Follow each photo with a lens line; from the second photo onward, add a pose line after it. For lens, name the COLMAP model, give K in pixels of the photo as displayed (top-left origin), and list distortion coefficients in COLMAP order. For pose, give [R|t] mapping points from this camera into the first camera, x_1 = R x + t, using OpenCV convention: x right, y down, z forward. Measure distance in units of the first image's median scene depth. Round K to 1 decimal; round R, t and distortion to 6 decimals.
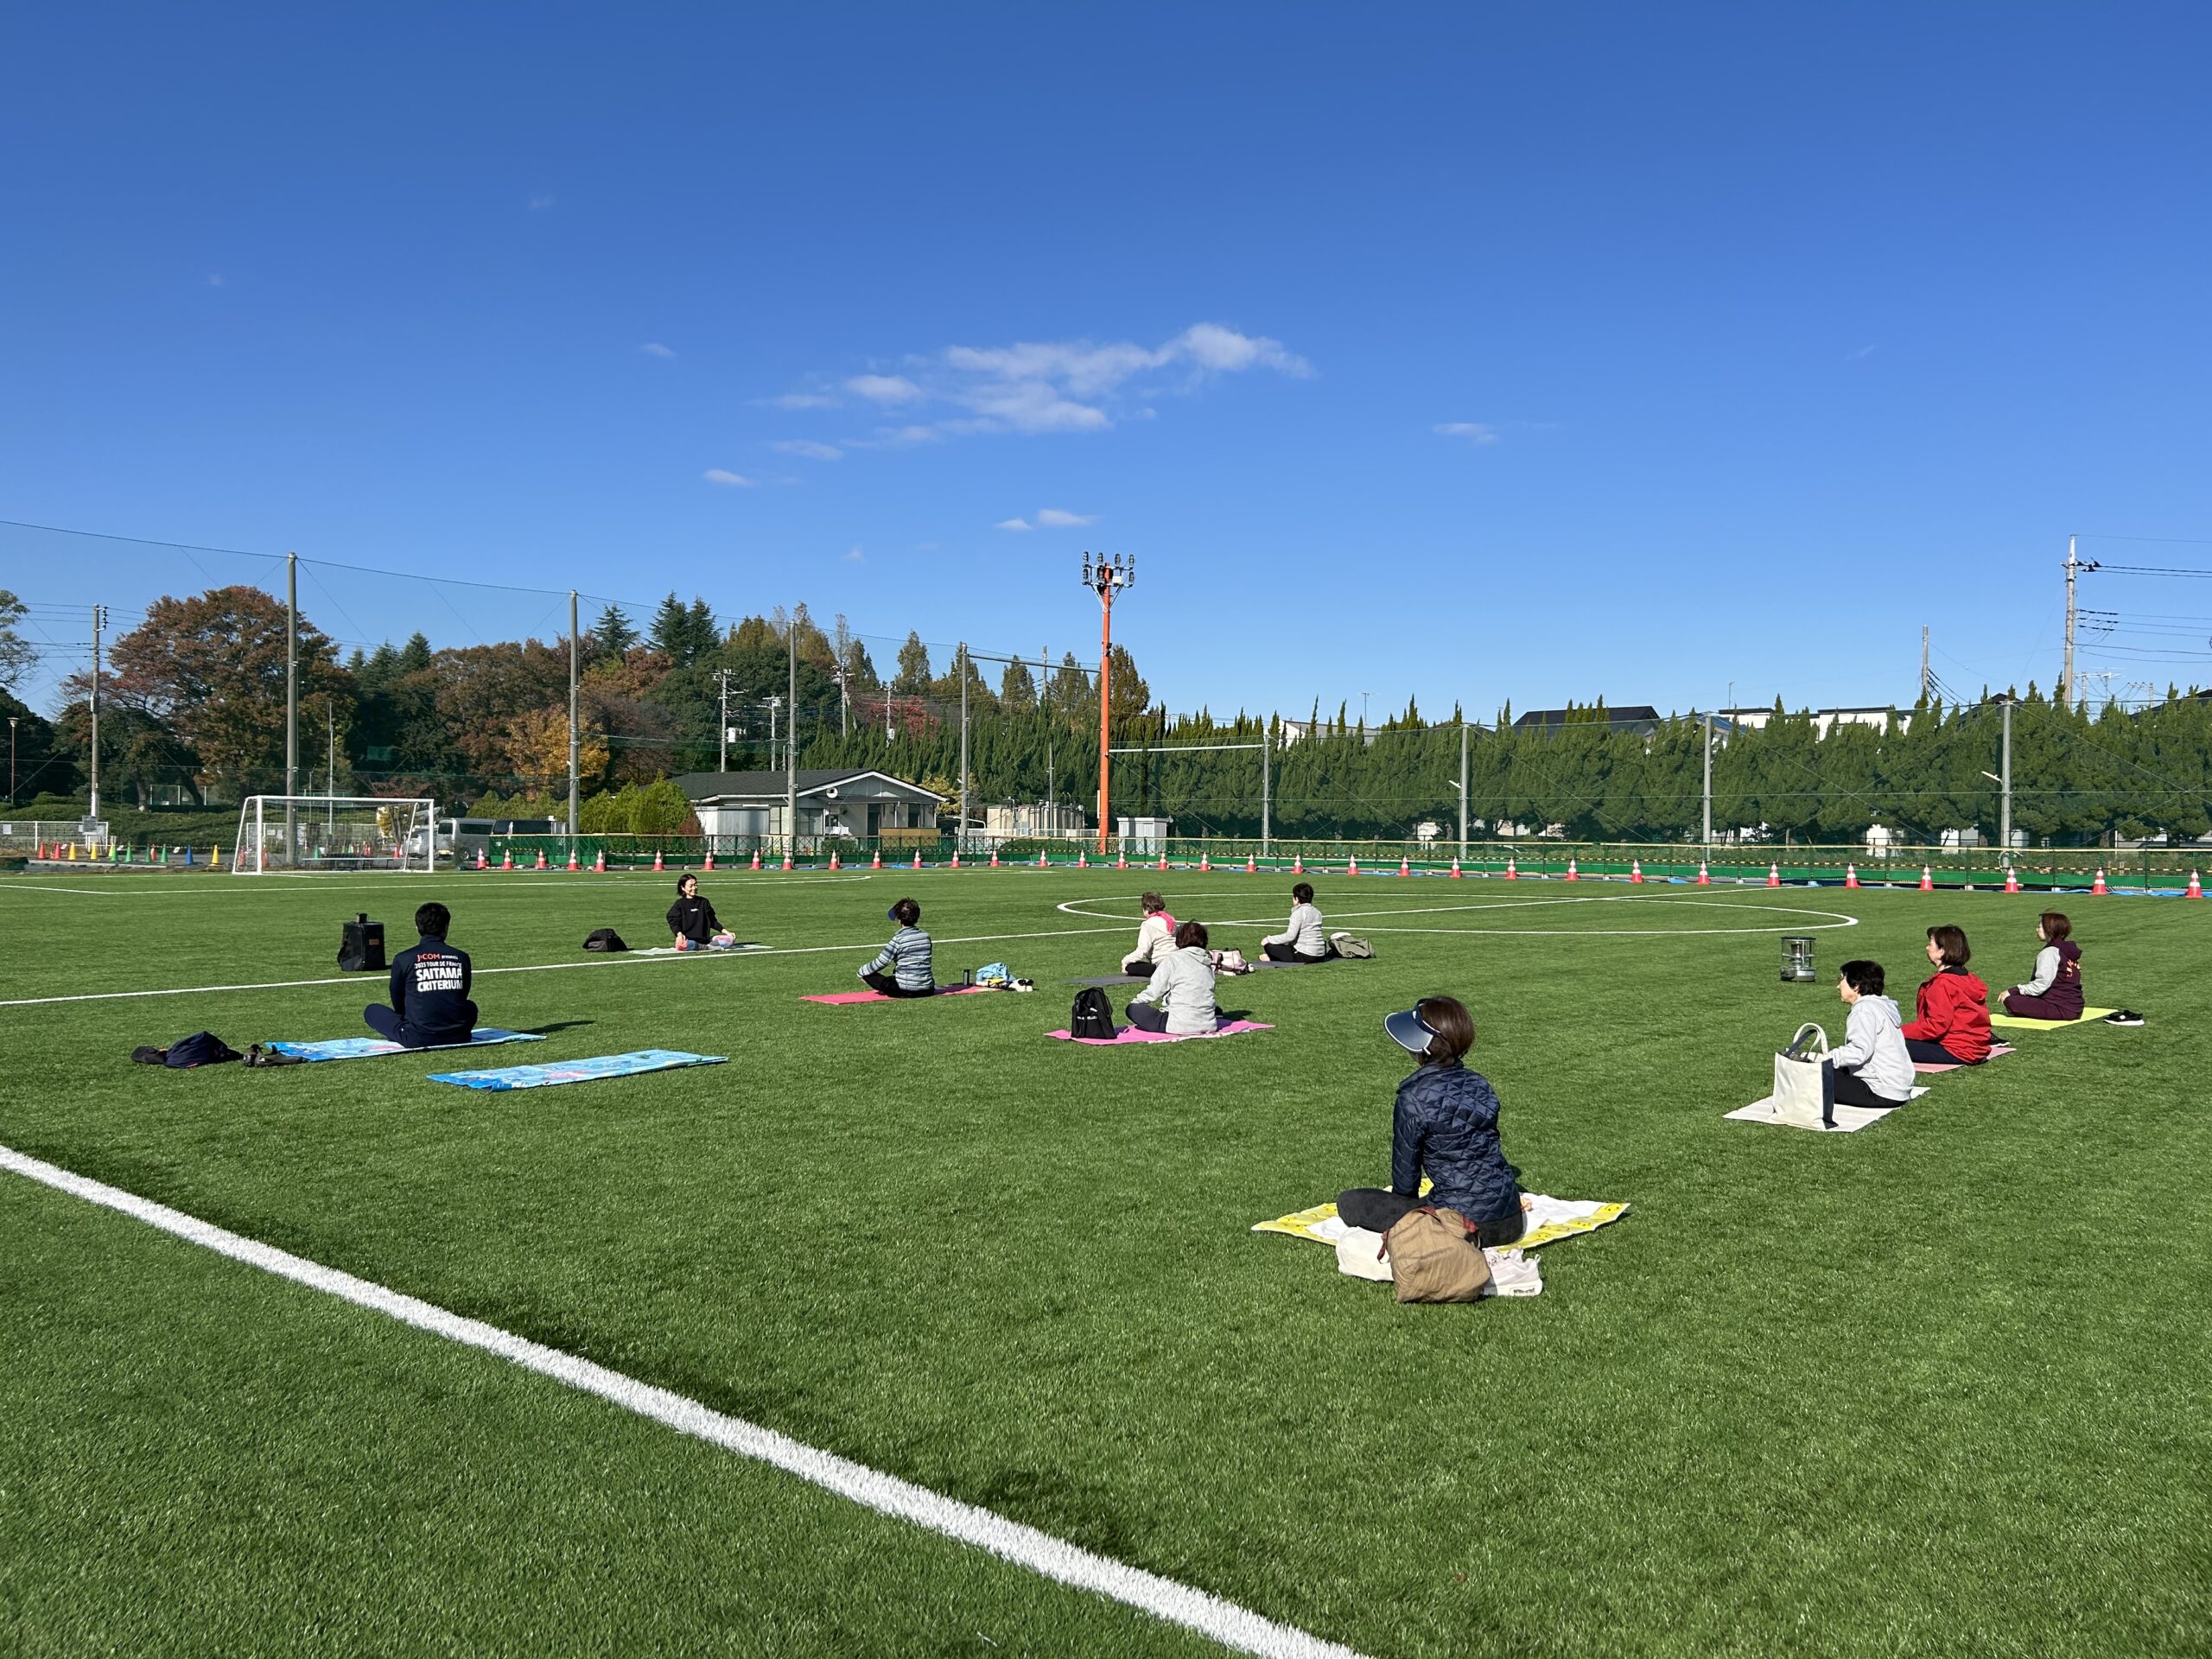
lens RADIAL K [[1665.8, 0, 1136.5], [0, 1665.8, 838.2], [0, 0, 1]] dist [0.039662, -0.026600]
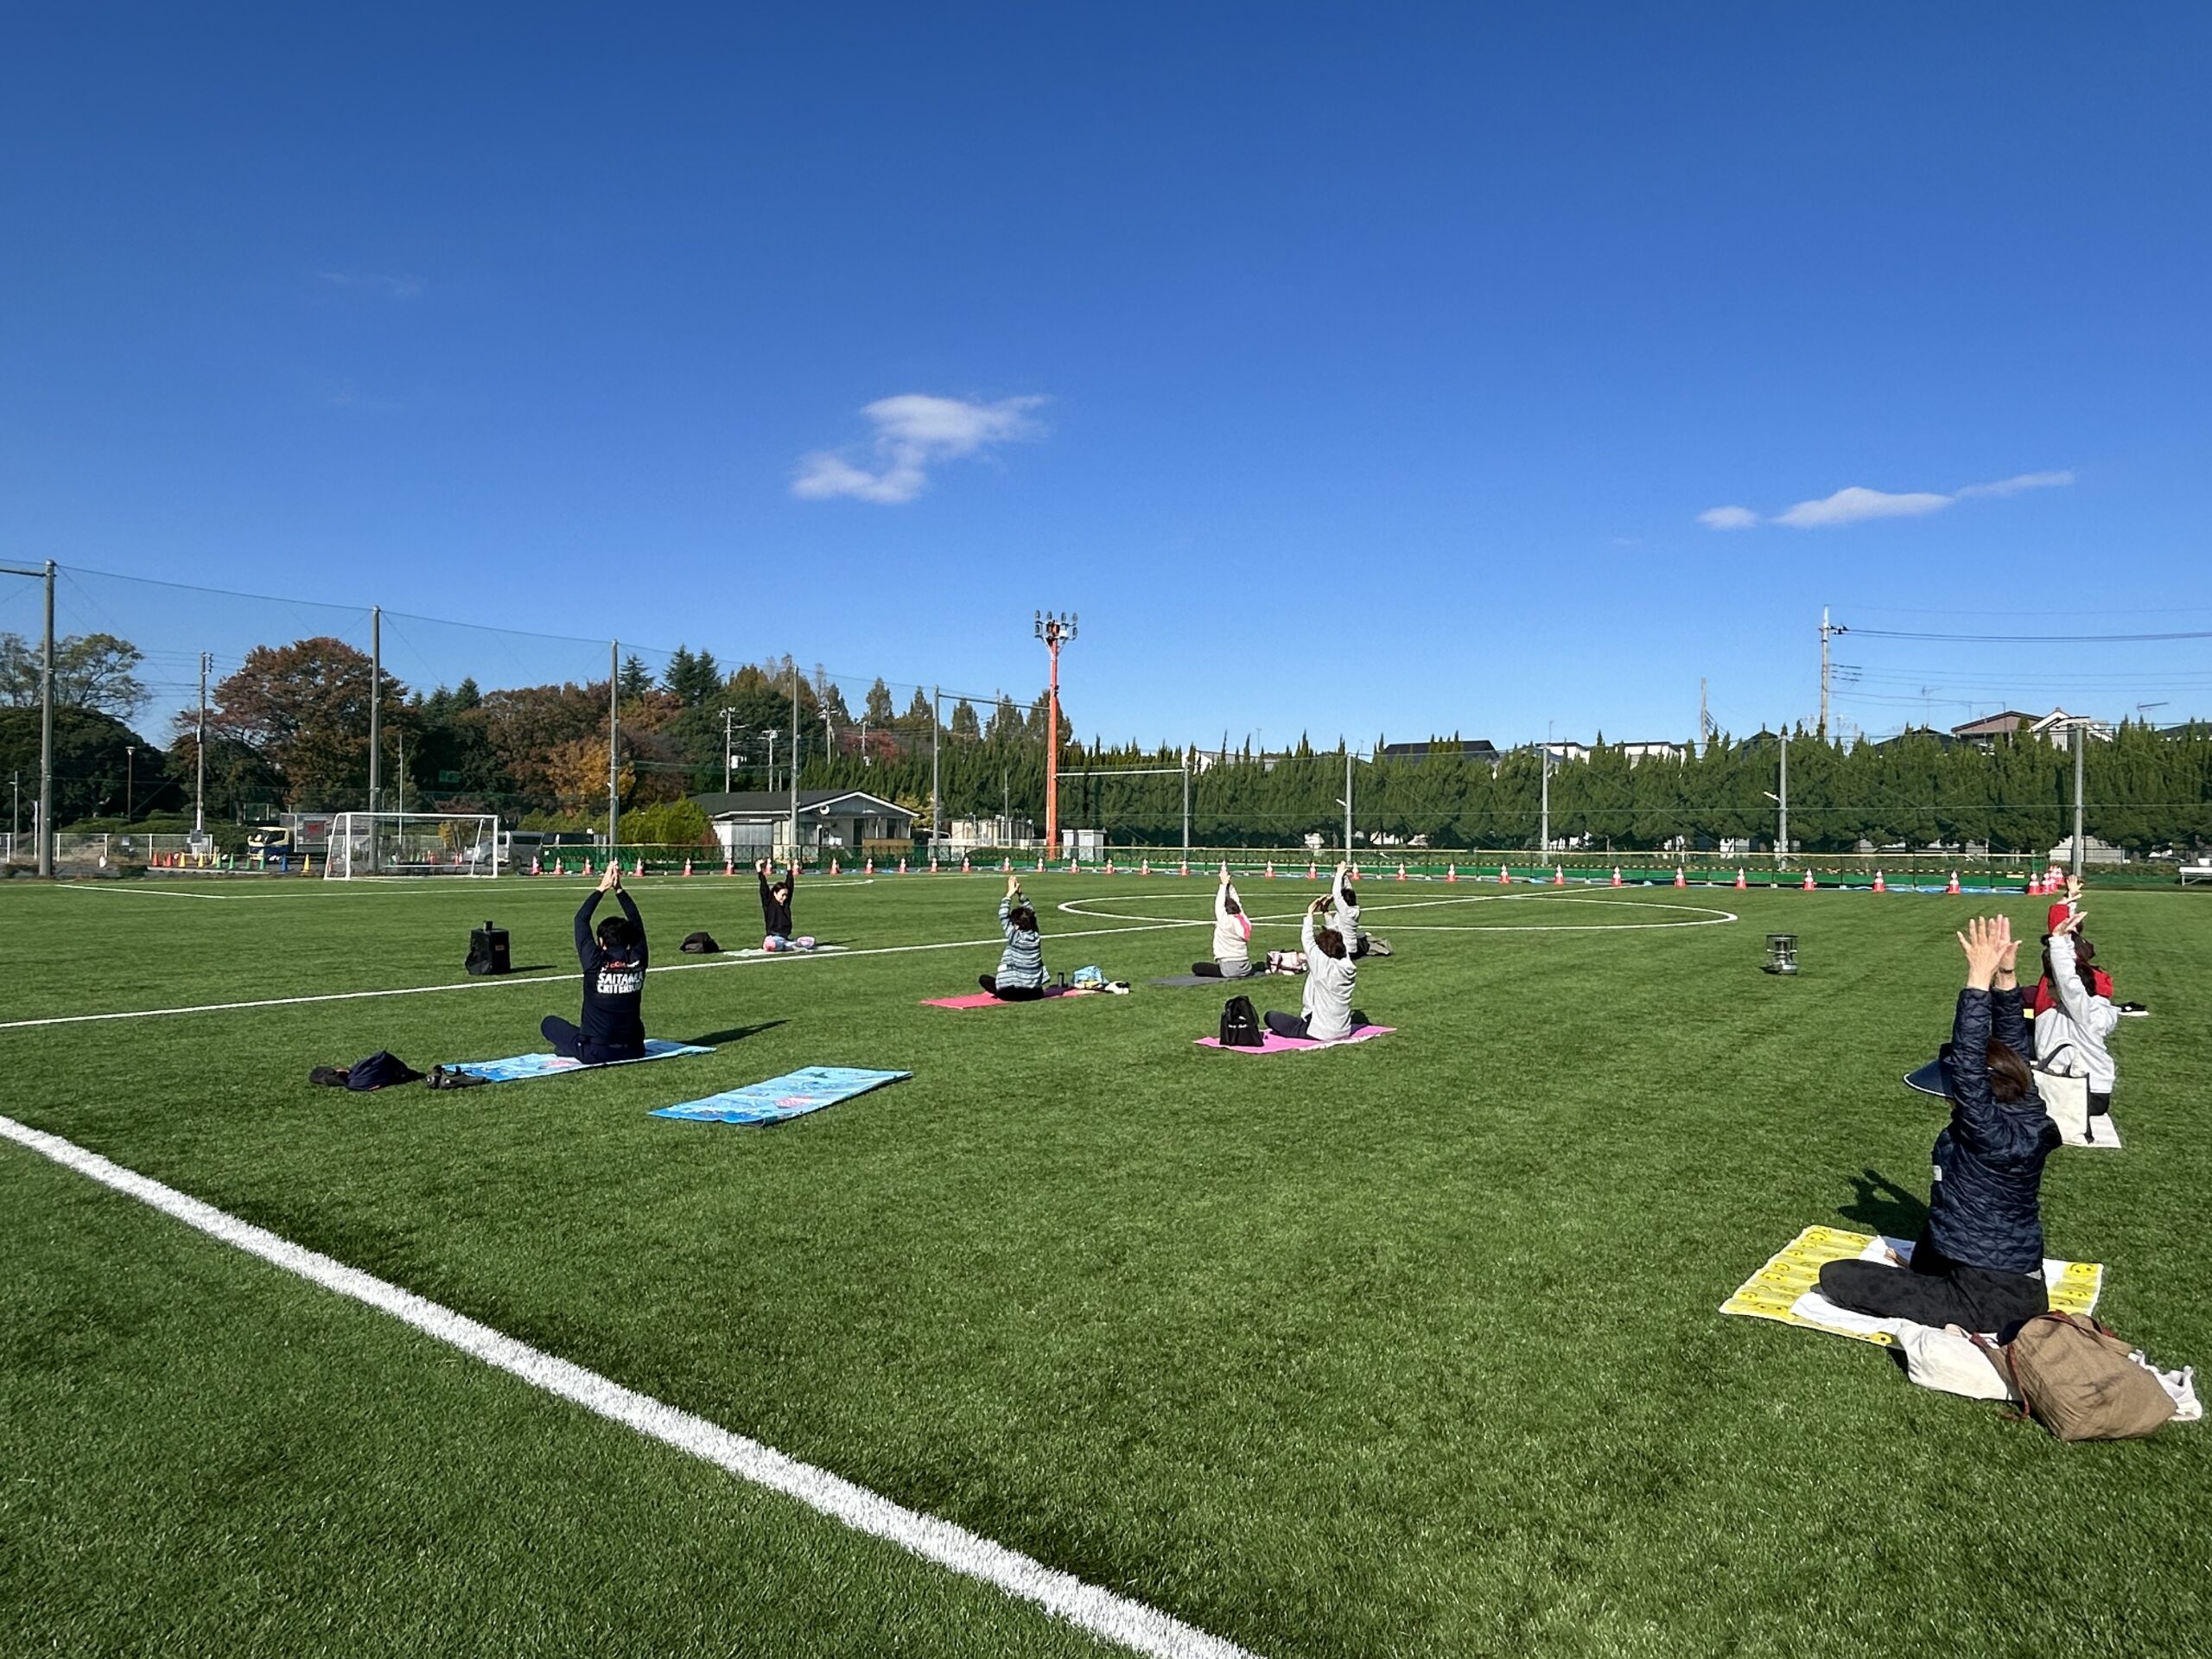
lens RADIAL K [[1340.9, 0, 1122.0], [0, 1340.9, 829.4], [0, 0, 1]] dist [-0.010581, 0.002901]
pose [[0.998489, -0.001307, 0.054937, -0.024757], [0.002003, 0.999918, -0.012625, -0.000566], [-0.054916, 0.012716, 0.998410, 0.029132]]
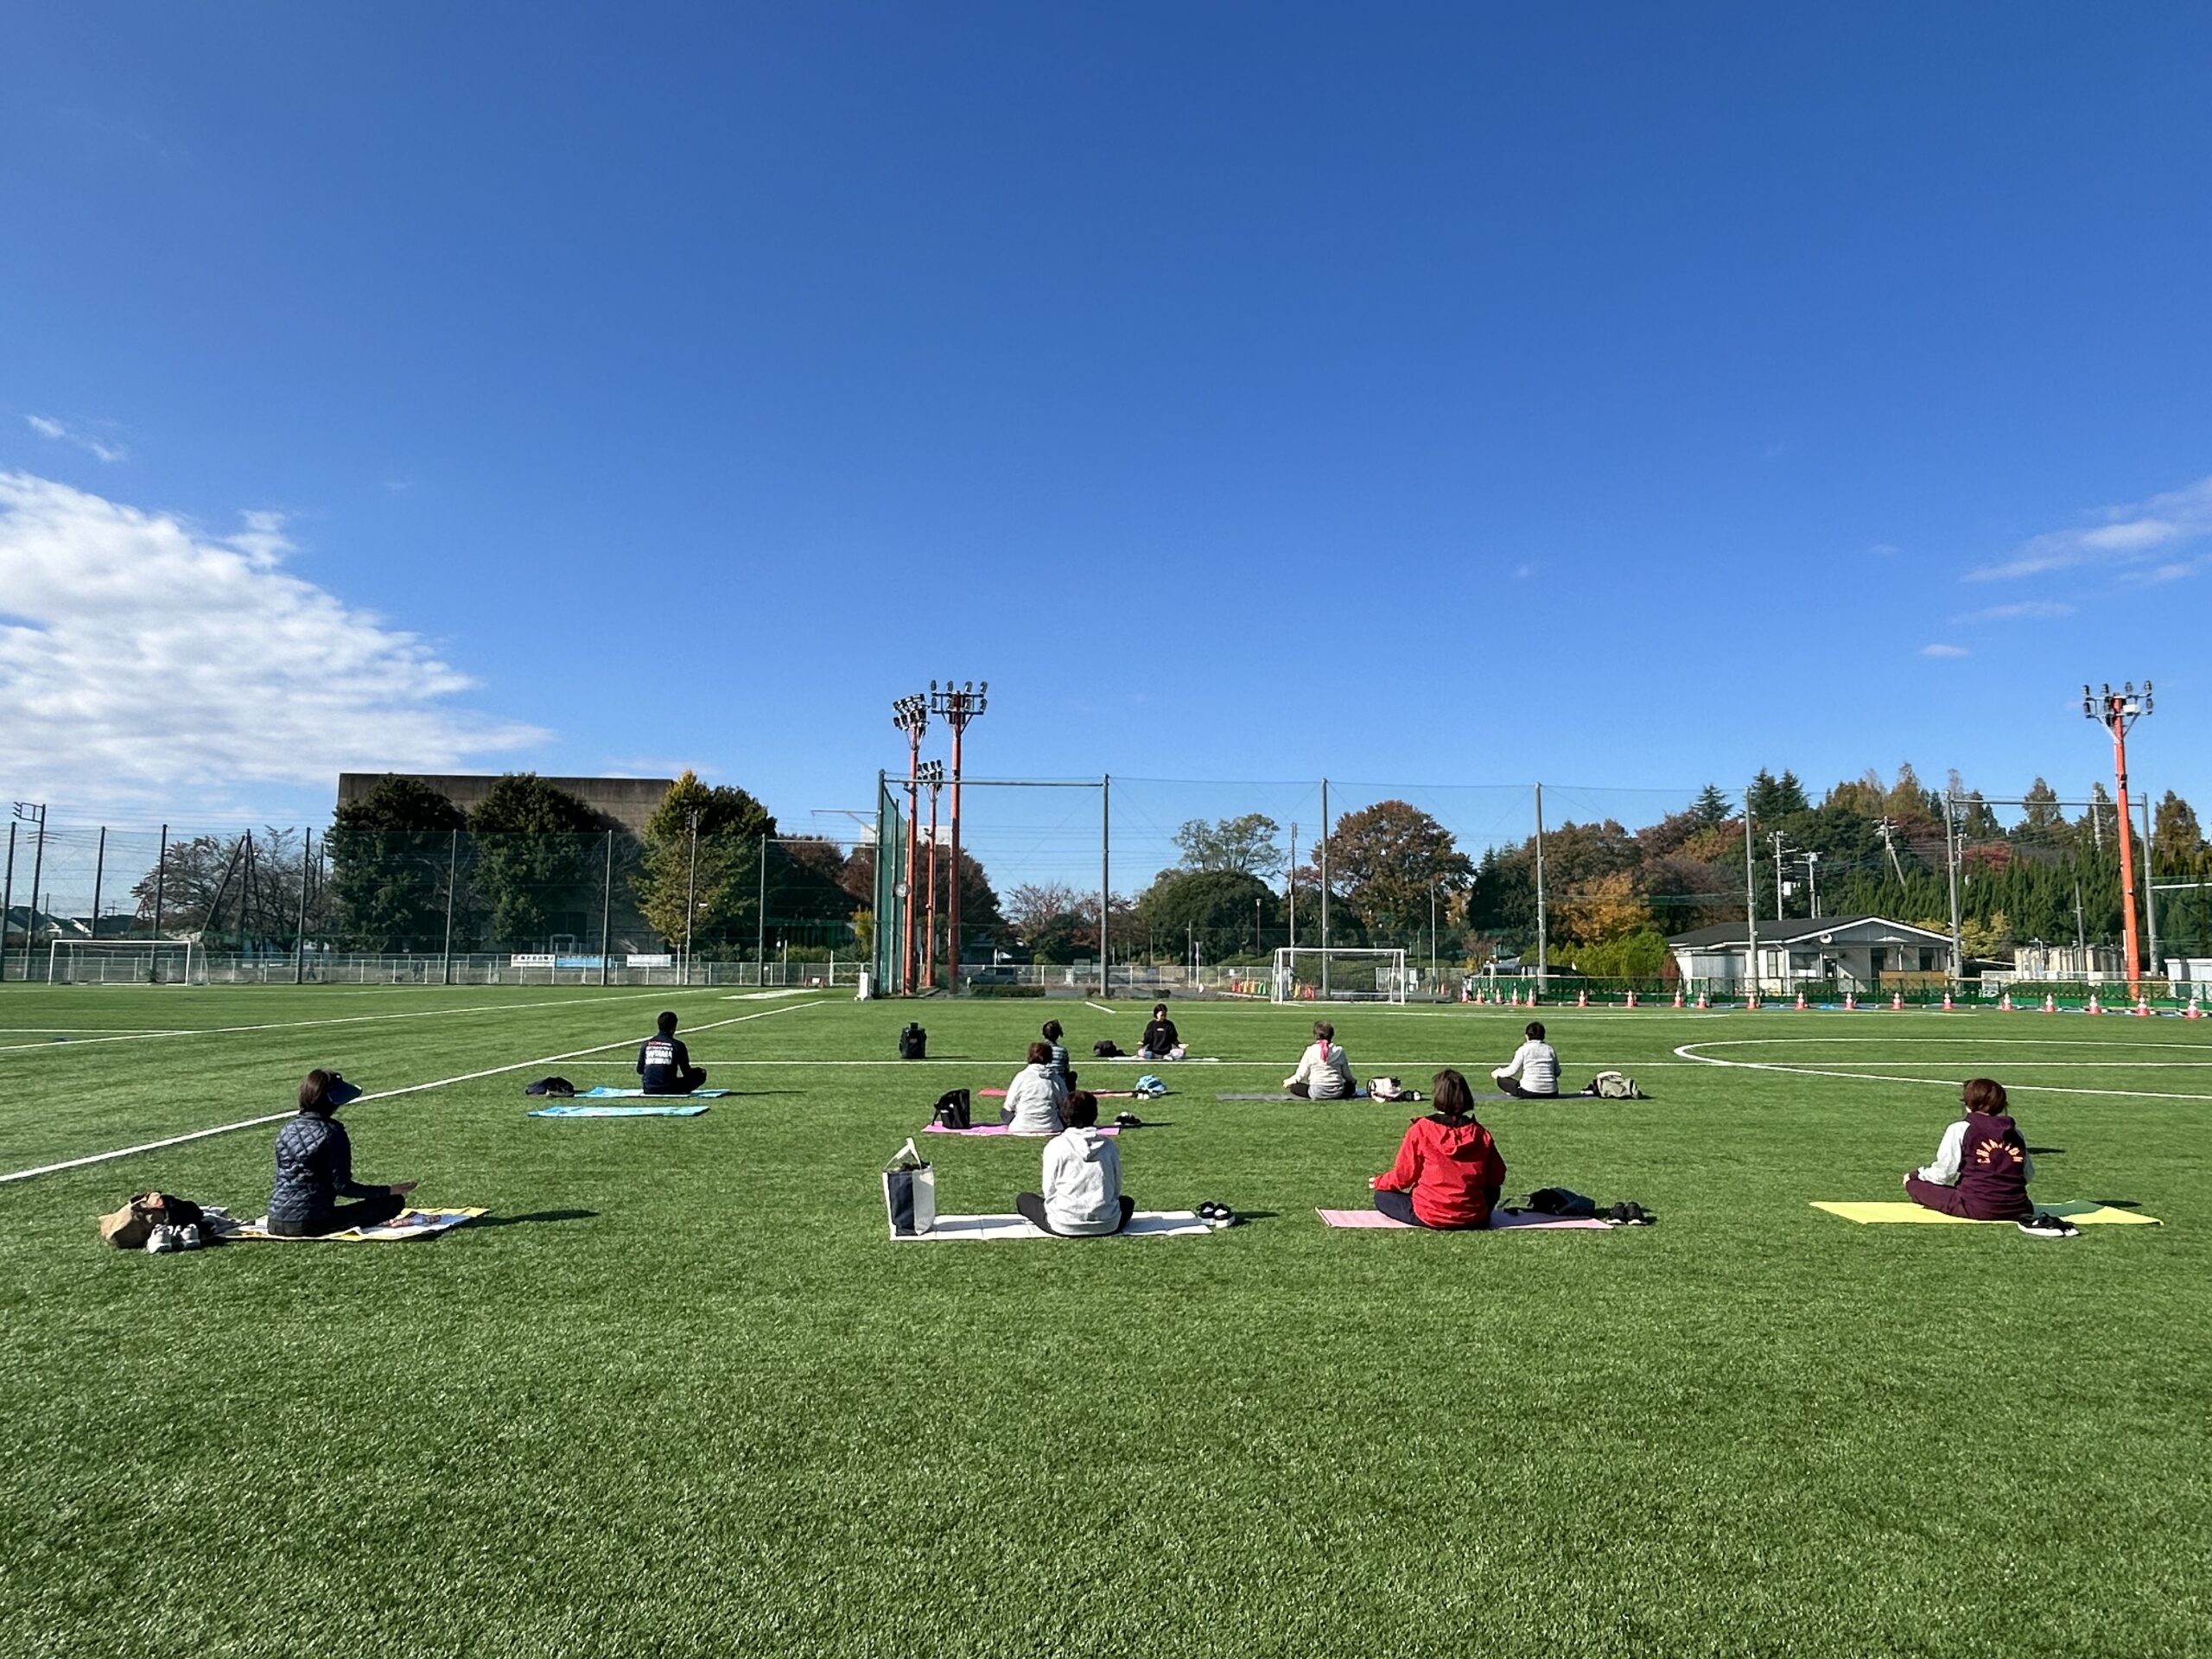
lens RADIAL K [[1340.9, 0, 1093.0], [0, 1340.9, 814.3], [0, 0, 1]] dist [-0.010581, 0.002901]
pose [[0.692042, -0.084890, -0.716849, 0.131168], [-0.004617, 0.992520, -0.121993, 0.000966], [0.721843, 0.087734, 0.686474, 0.057915]]
